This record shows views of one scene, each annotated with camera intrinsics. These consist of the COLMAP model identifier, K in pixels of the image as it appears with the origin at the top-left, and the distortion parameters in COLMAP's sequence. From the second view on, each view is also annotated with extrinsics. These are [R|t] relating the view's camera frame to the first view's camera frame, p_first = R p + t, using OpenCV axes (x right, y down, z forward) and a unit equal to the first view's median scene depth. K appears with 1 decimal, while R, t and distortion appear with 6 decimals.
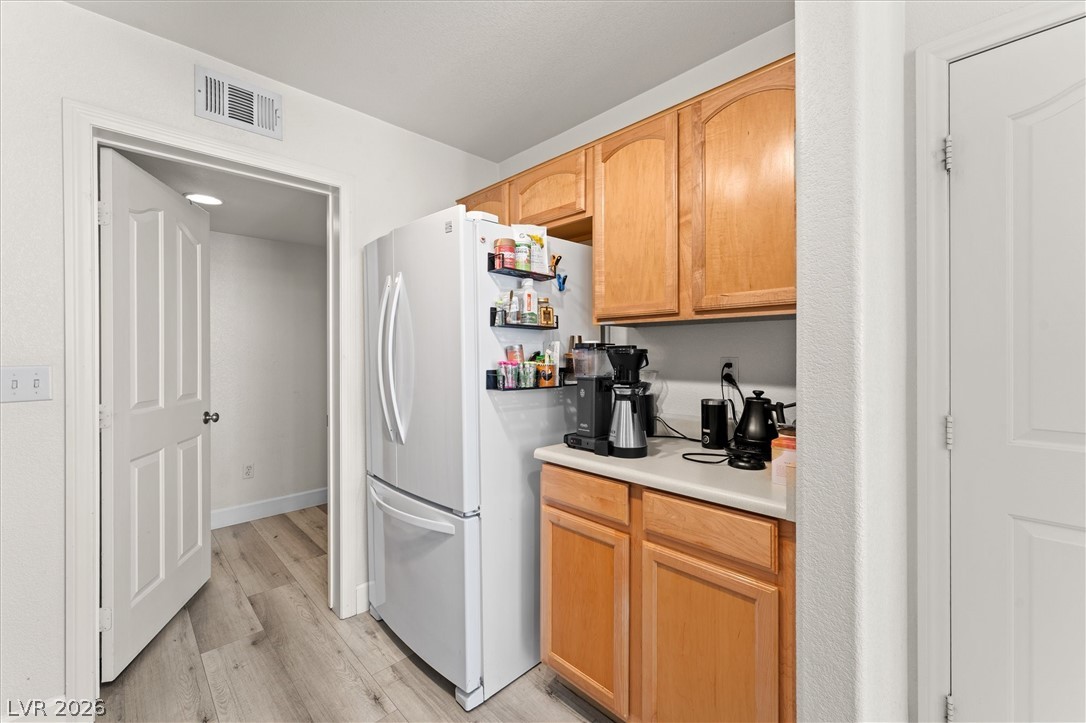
lens RADIAL K [[436.1, 0, 541.5], [0, 436.1, 352.8], [0, 0, 1]] dist [-0.002096, -0.001194]
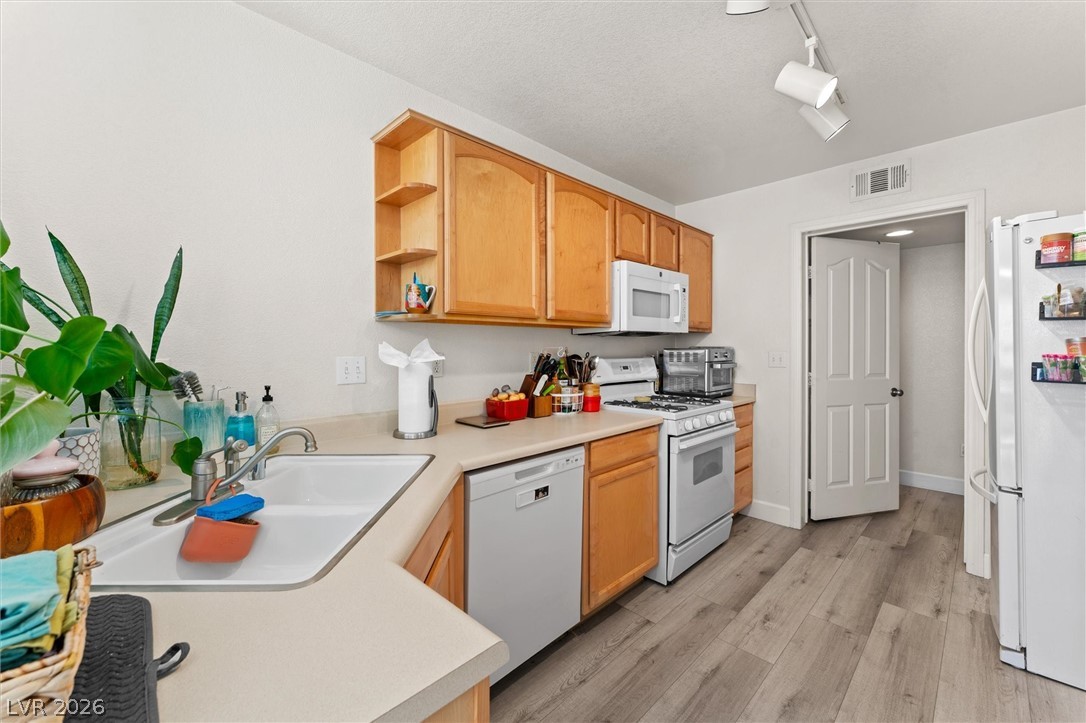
lens RADIAL K [[436.1, 0, 541.5], [0, 436.1, 350.0], [0, 0, 1]] dist [-0.002096, -0.001194]
pose [[0.004861, 0.009652, -0.999942, 0.789303], [0.004028, 0.999945, 0.009672, -0.004539], [0.999980, -0.004075, 0.004822, -0.170043]]
